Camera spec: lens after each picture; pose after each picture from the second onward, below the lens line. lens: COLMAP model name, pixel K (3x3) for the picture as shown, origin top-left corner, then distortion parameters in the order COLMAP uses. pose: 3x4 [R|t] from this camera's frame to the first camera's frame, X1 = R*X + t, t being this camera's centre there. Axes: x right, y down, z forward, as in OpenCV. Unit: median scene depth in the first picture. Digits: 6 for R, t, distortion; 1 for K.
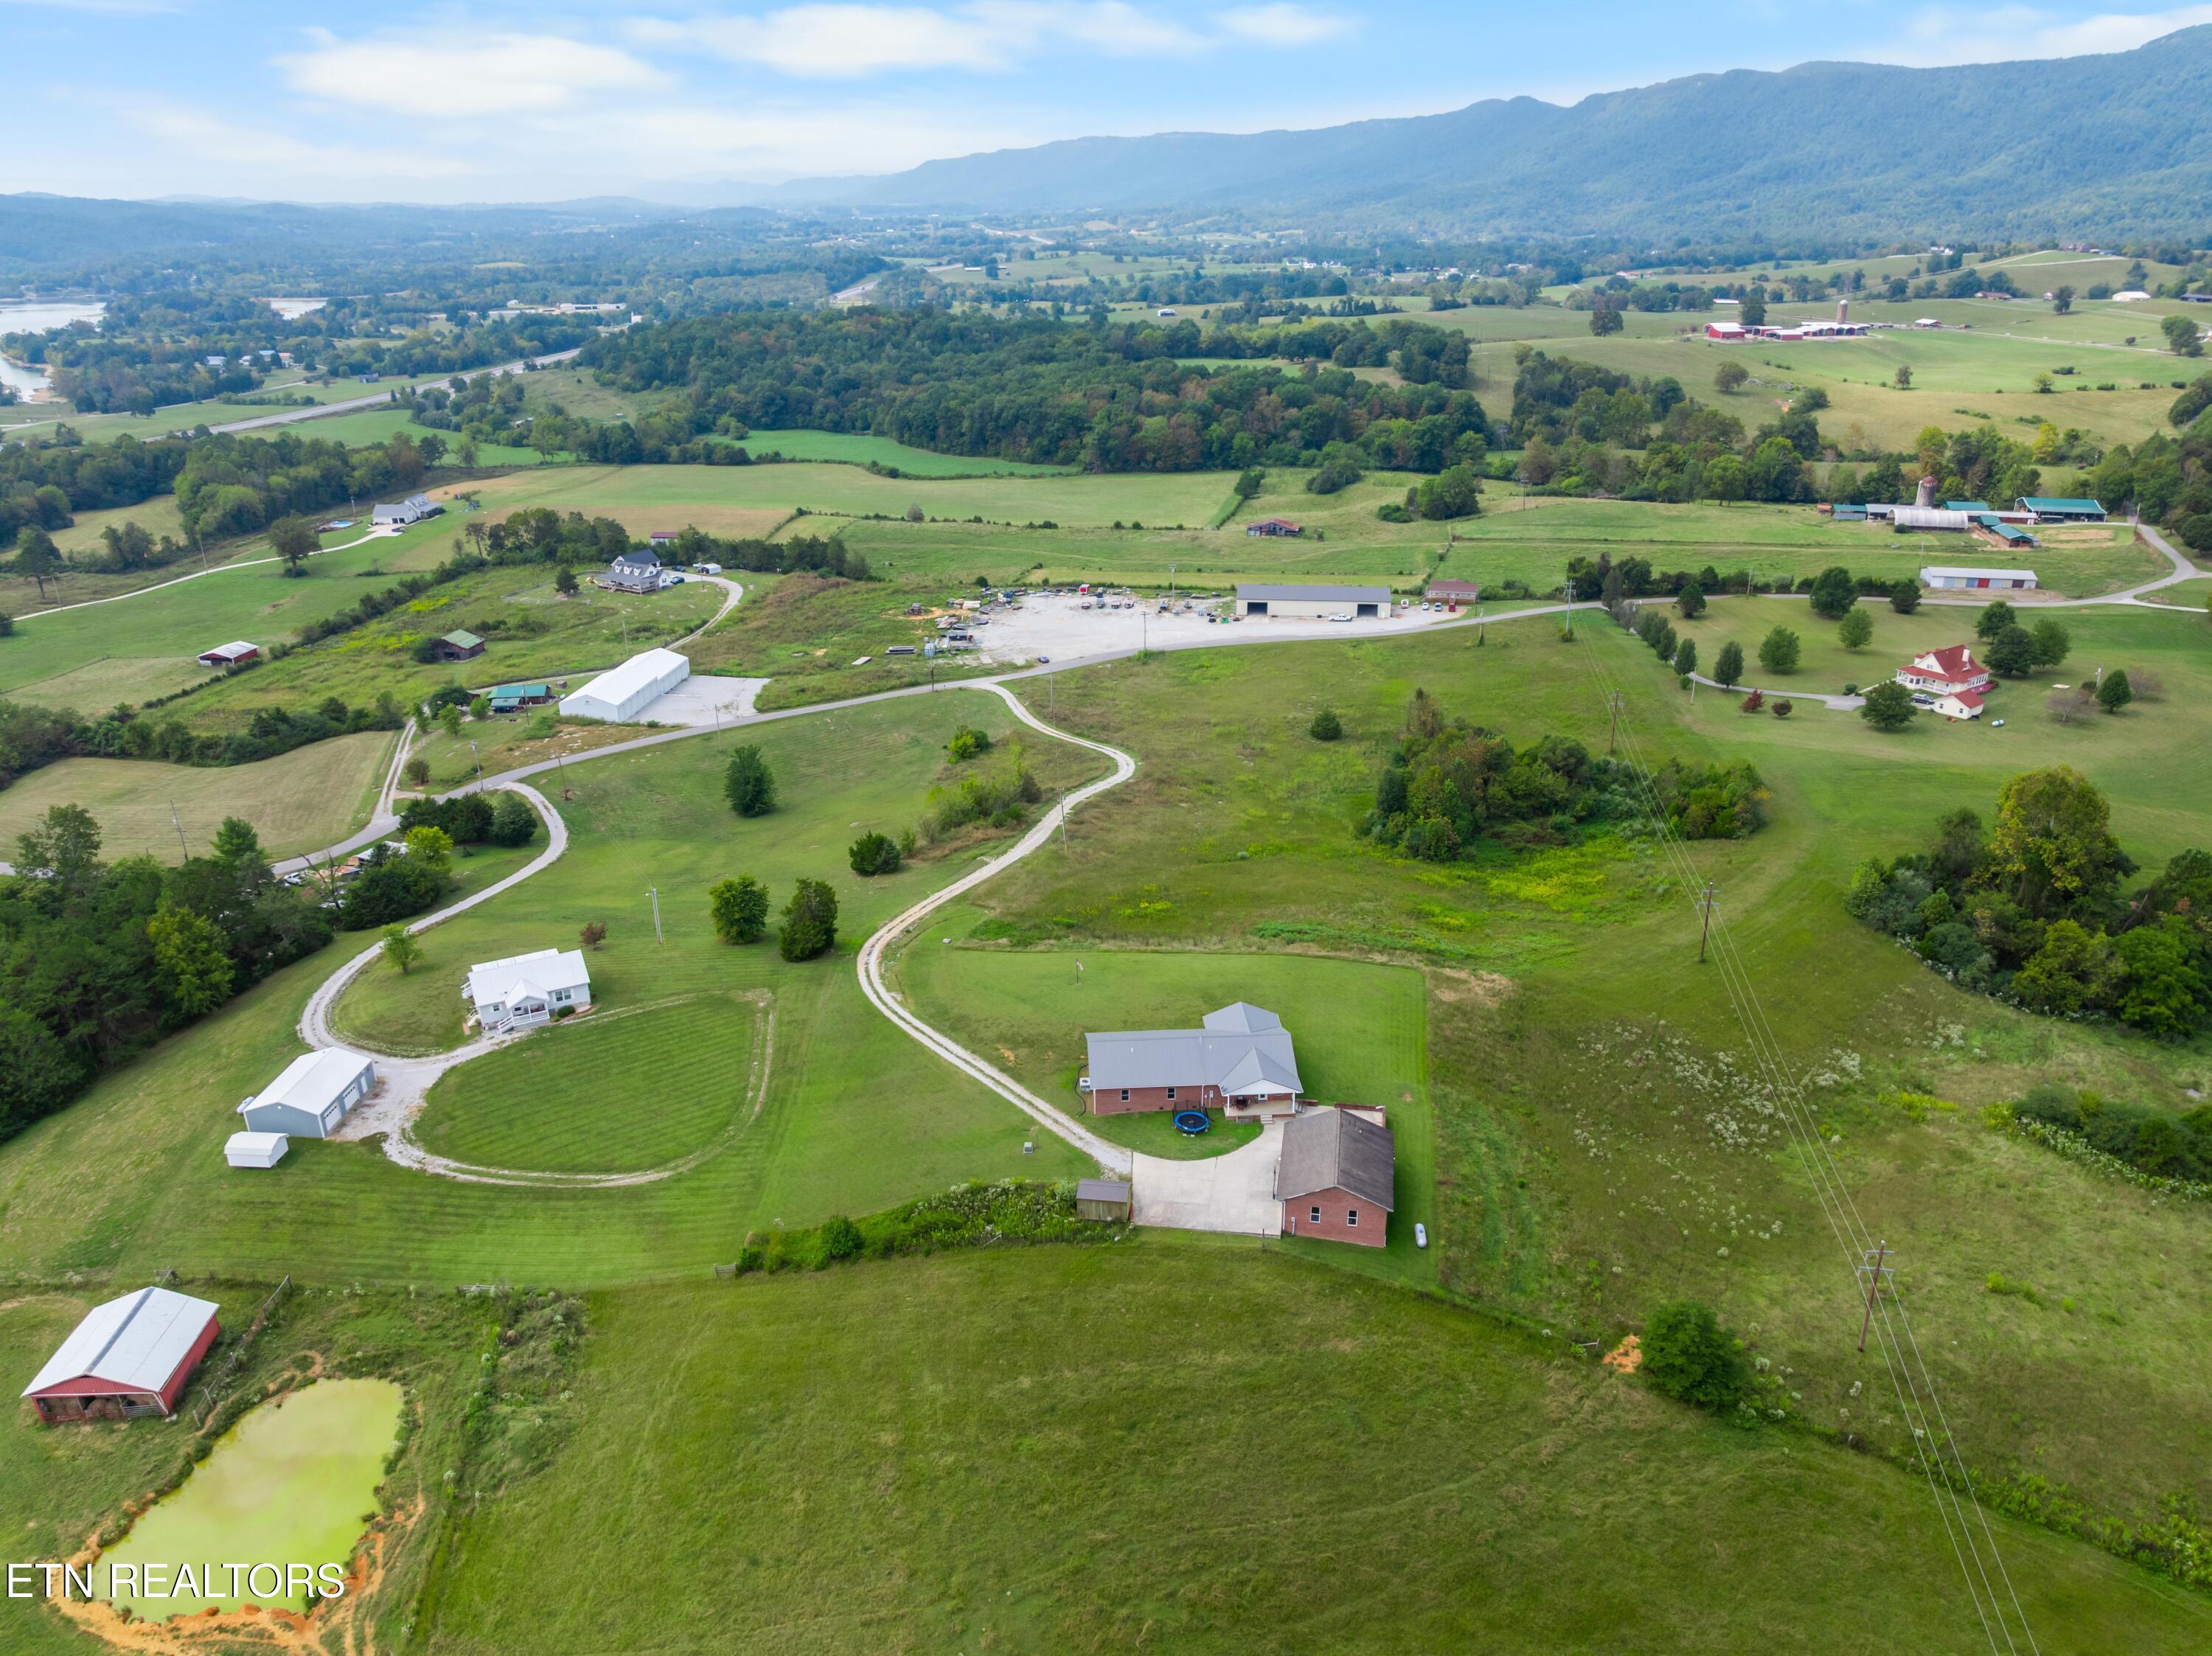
lens RADIAL K [[1556.9, 0, 1106.0], [0, 1556.9, 828.0], [0, 0, 1]] dist [-0.036589, -0.005229]
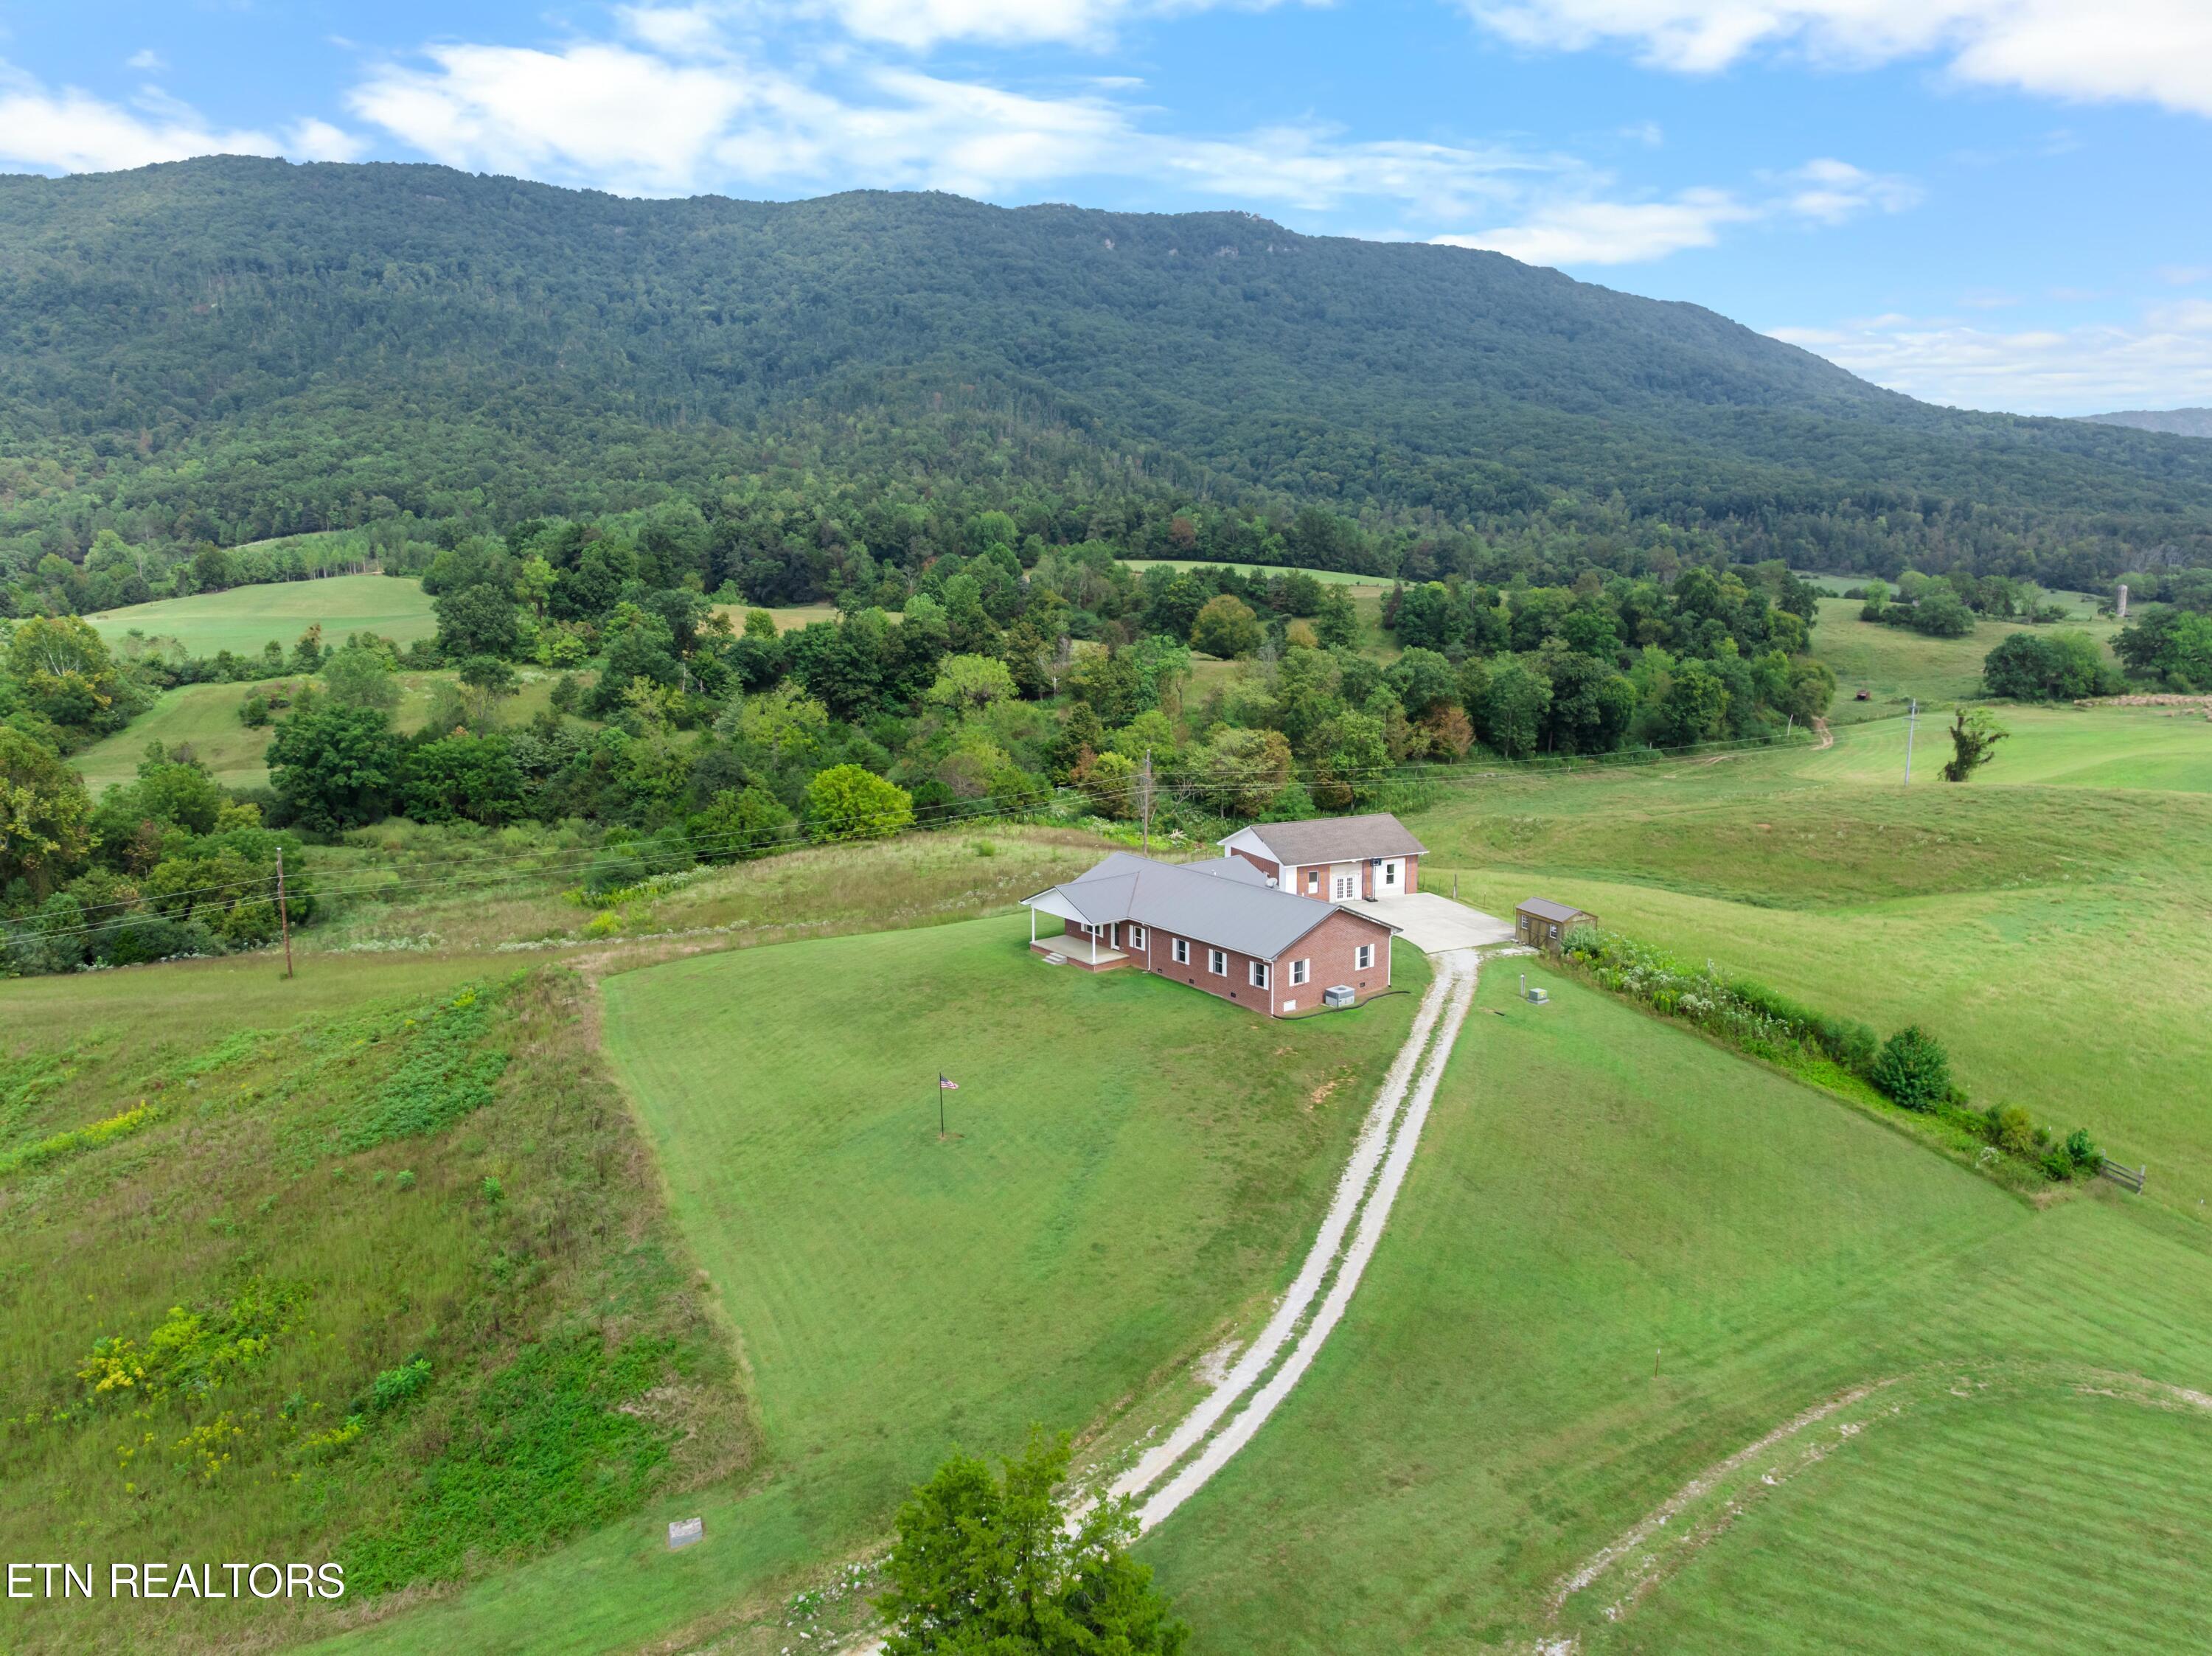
lens RADIAL K [[1556.9, 0, 1106.0], [0, 1556.9, 828.0], [0, 0, 1]] dist [-0.036589, -0.005229]
pose [[-0.551953, -0.136045, 0.822702, -0.159959], [0.329519, 0.870717, 0.365061, -0.045354], [-0.766006, 0.472593, -0.435765, 0.490064]]
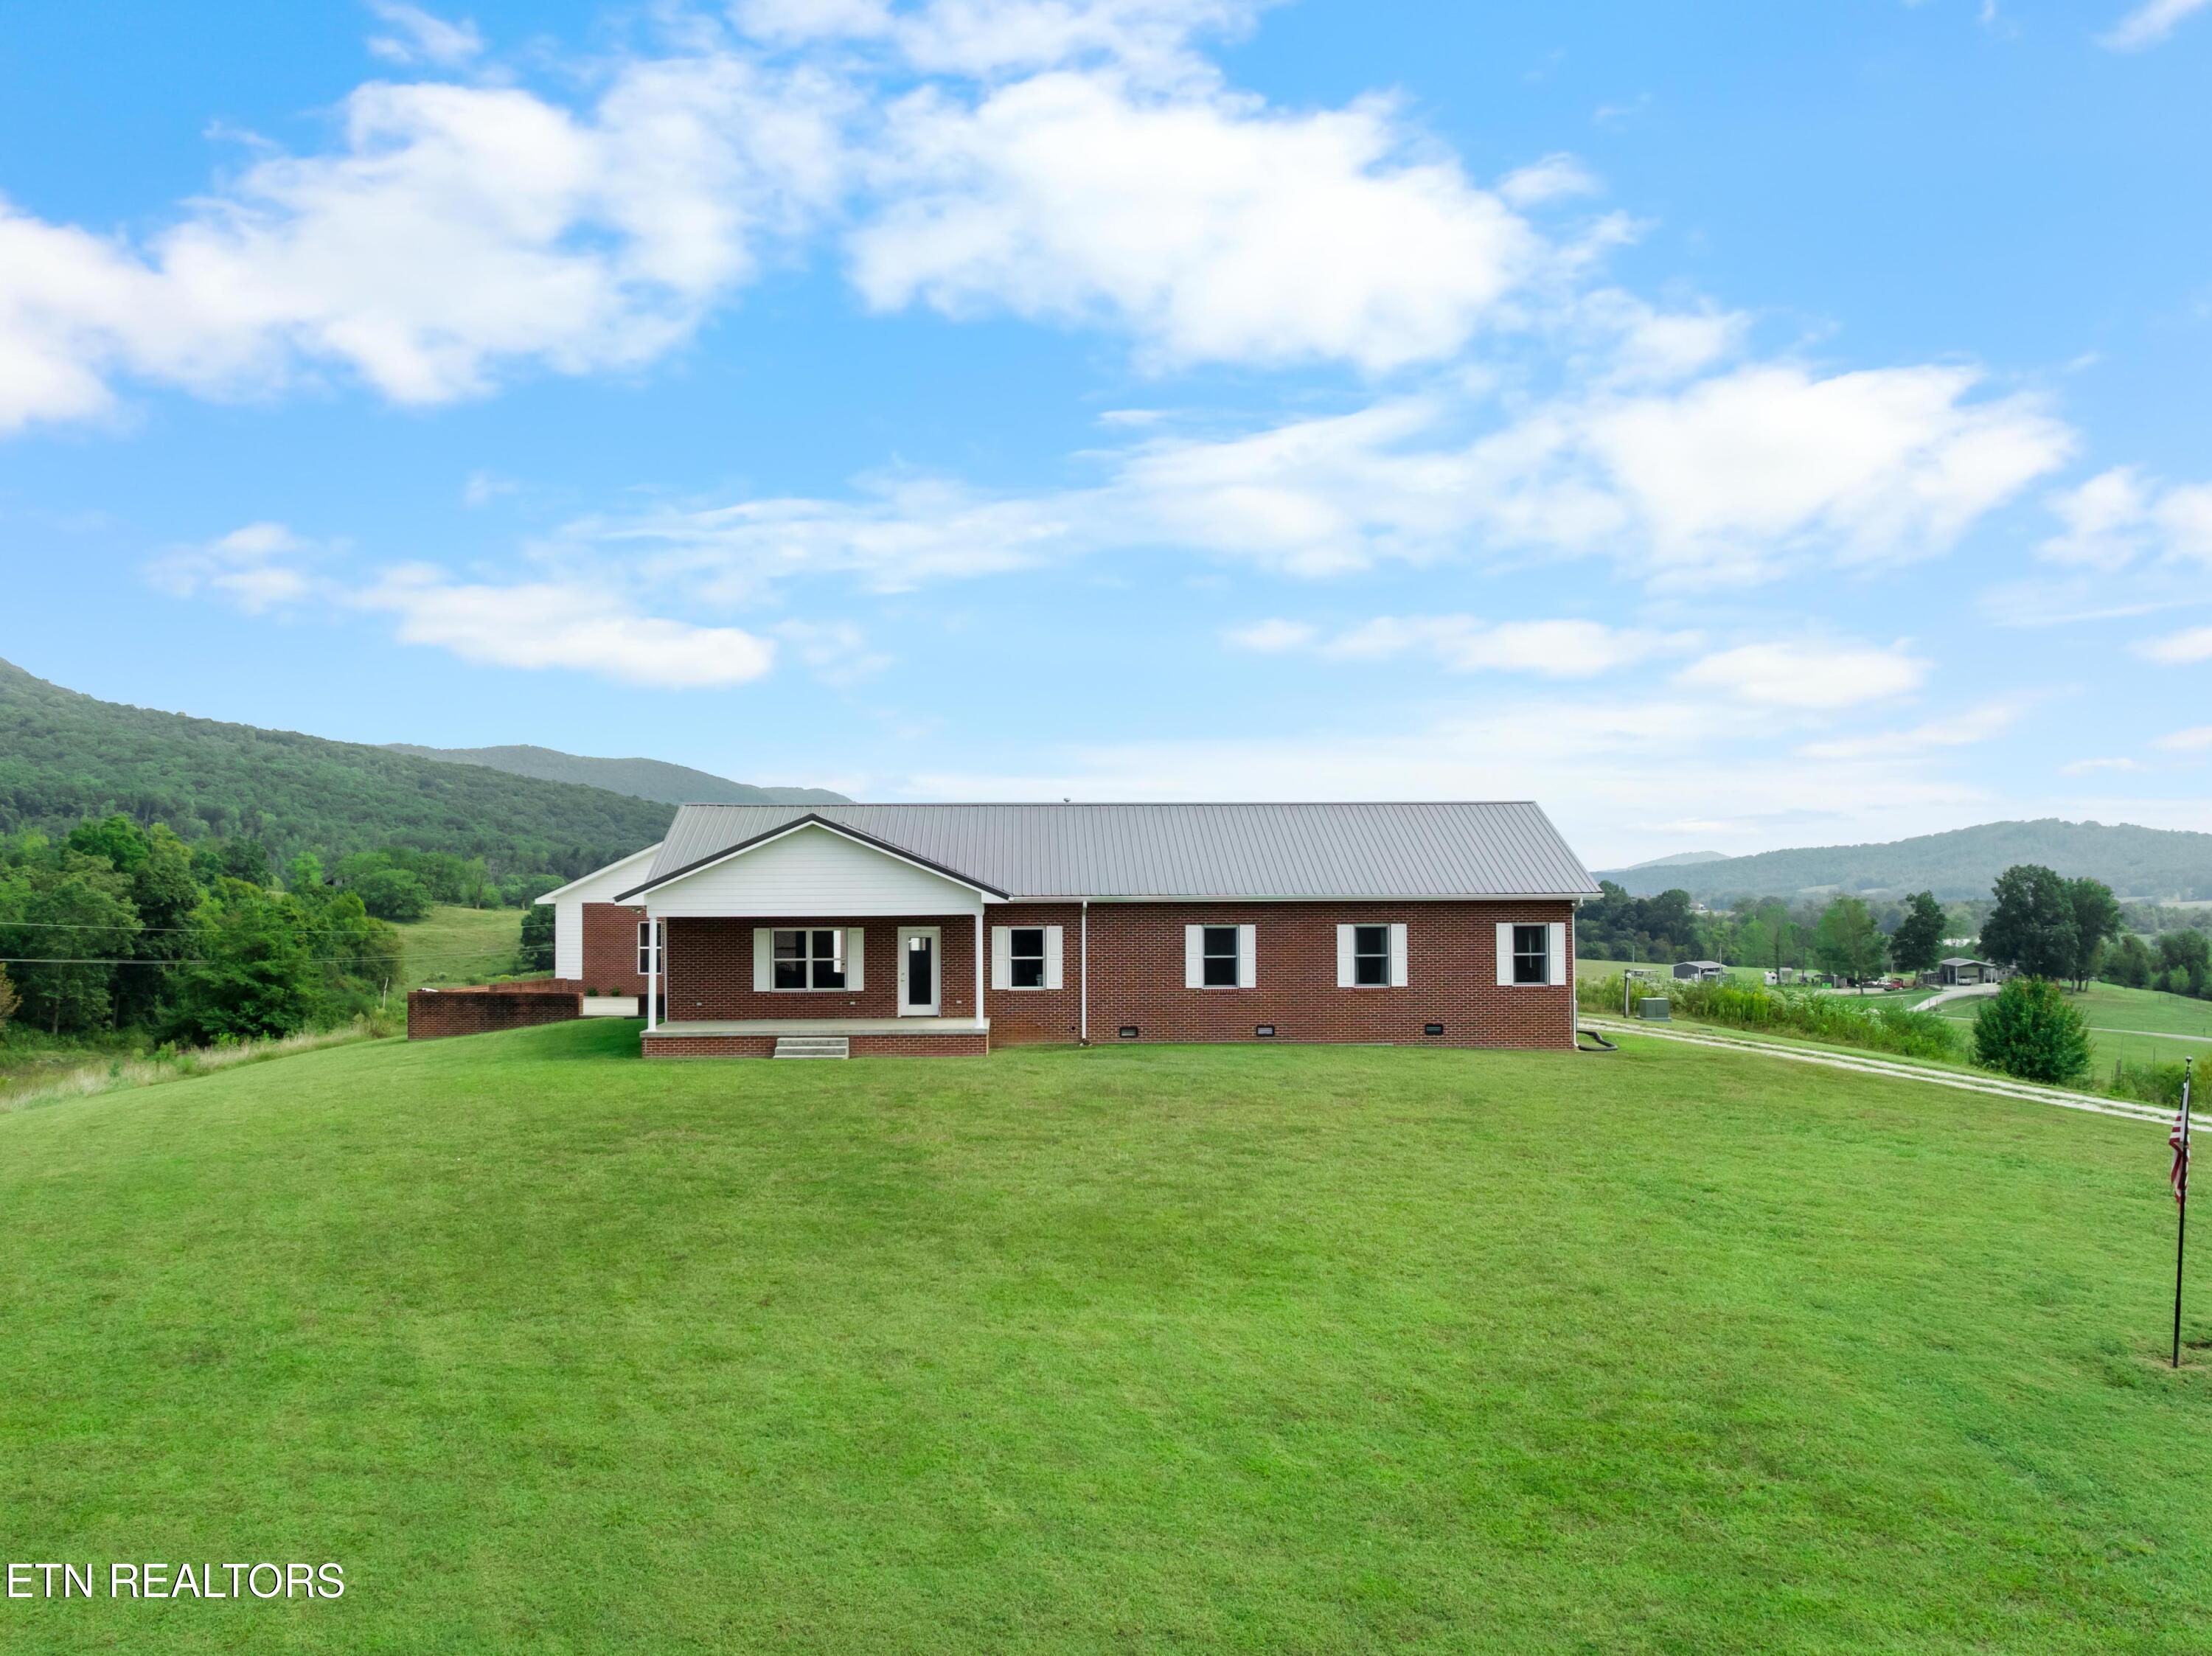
lens RADIAL K [[1927.3, 0, 1115.3], [0, 1927.3, 858.1], [0, 0, 1]] dist [-0.023162, -0.046921]
pose [[-0.999877, 0.011948, 0.010155, 0.019093], [0.014819, 0.931719, 0.362877, 0.013330], [-0.005126, 0.362983, -0.931782, 0.485312]]
